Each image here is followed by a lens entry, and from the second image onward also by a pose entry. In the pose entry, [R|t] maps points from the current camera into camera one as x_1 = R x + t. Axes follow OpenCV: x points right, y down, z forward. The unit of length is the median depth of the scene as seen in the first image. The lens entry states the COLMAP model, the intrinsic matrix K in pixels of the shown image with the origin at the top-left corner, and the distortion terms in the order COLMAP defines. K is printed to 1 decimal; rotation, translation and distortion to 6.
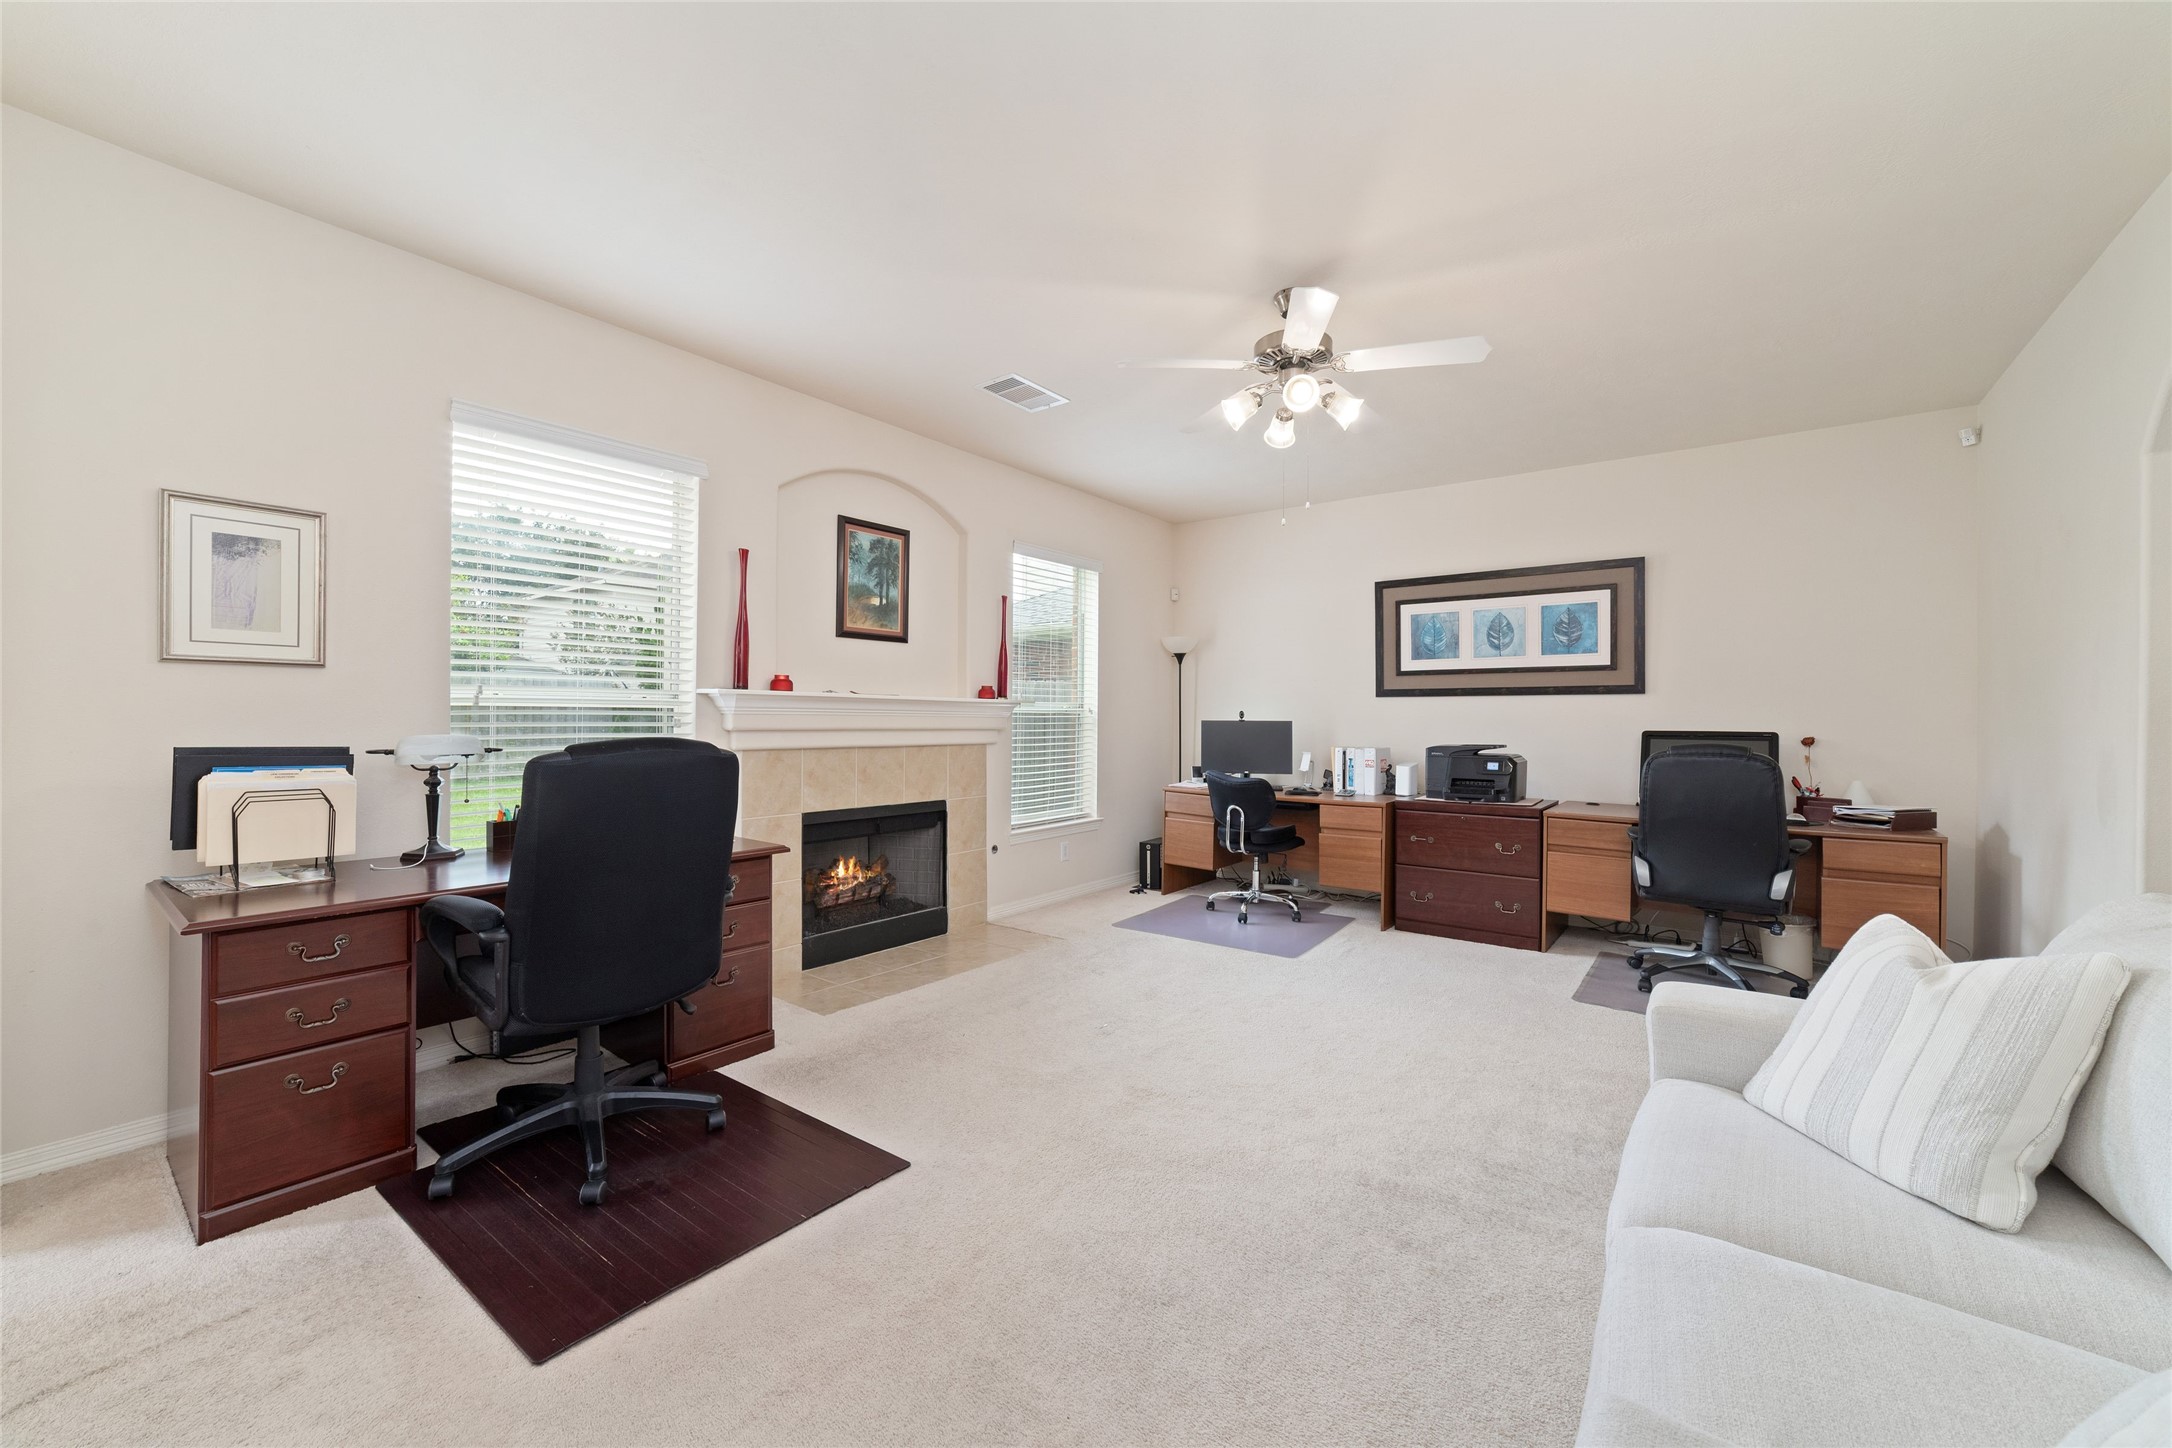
lens RADIAL K [[851.4, 0, 1097.5], [0, 851.4, 717.8], [0, 0, 1]] dist [0.000153, 0.000015]
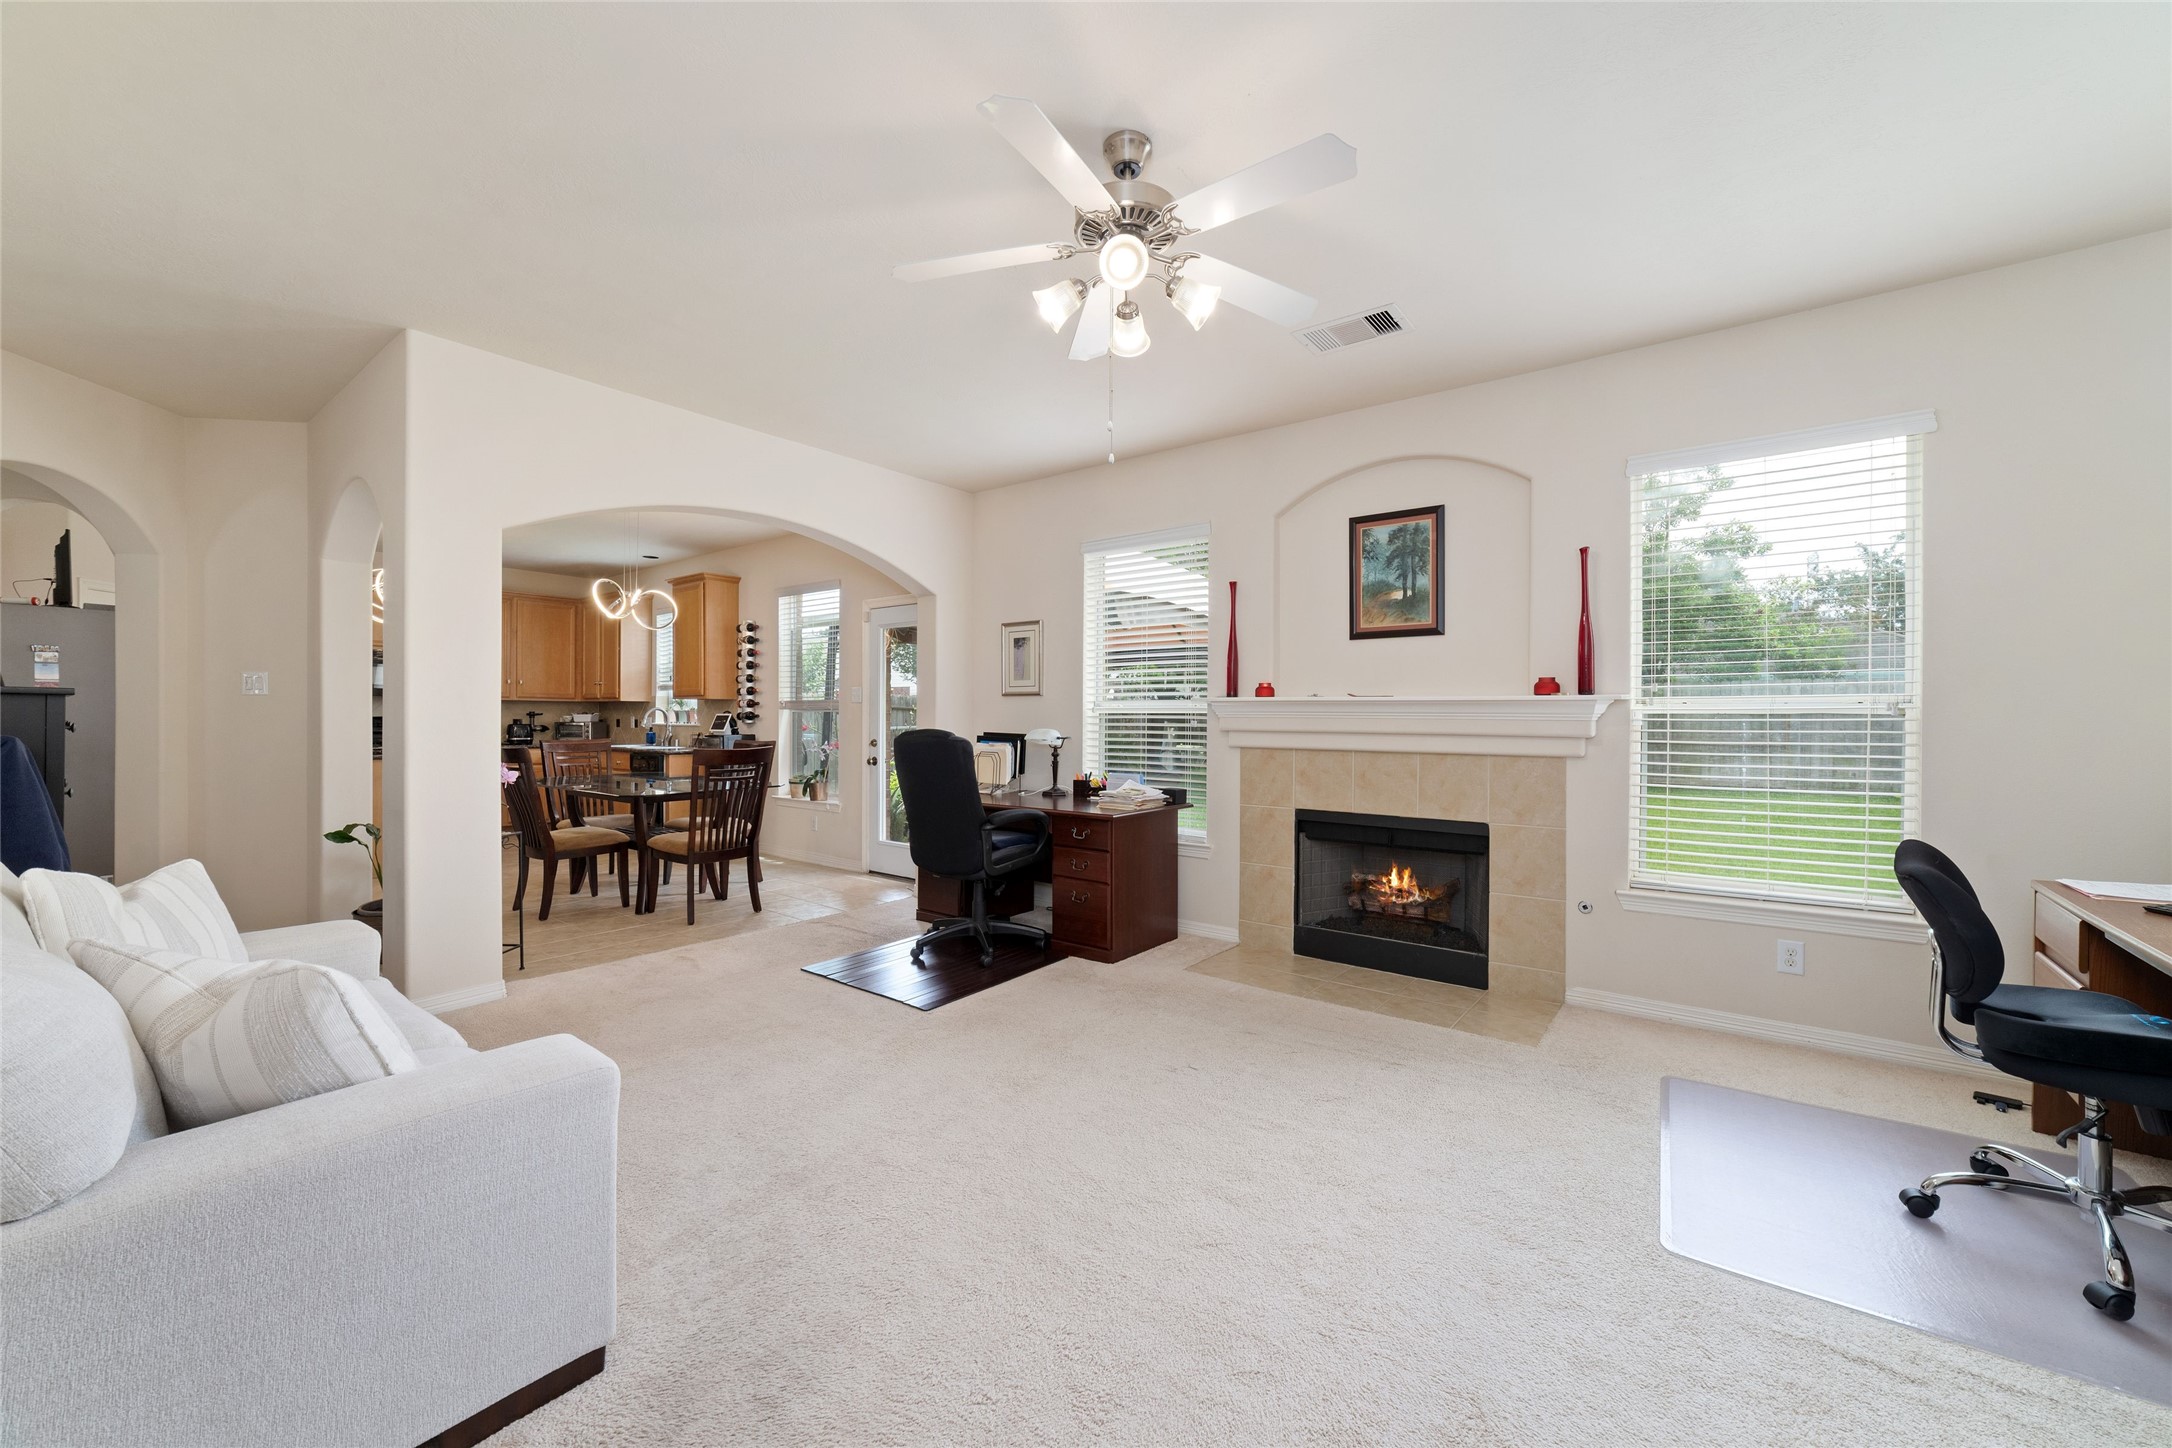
lens RADIAL K [[851.4, 0, 1097.5], [0, 851.4, 717.8], [0, 0, 1]] dist [0.000153, 0.000015]
pose [[-0.009581, 0.001950, -0.999952, 0.680179], [0.000669, 0.999998, 0.001943, -0.005390], [0.999954, -0.000650, -0.009582, 0.690881]]
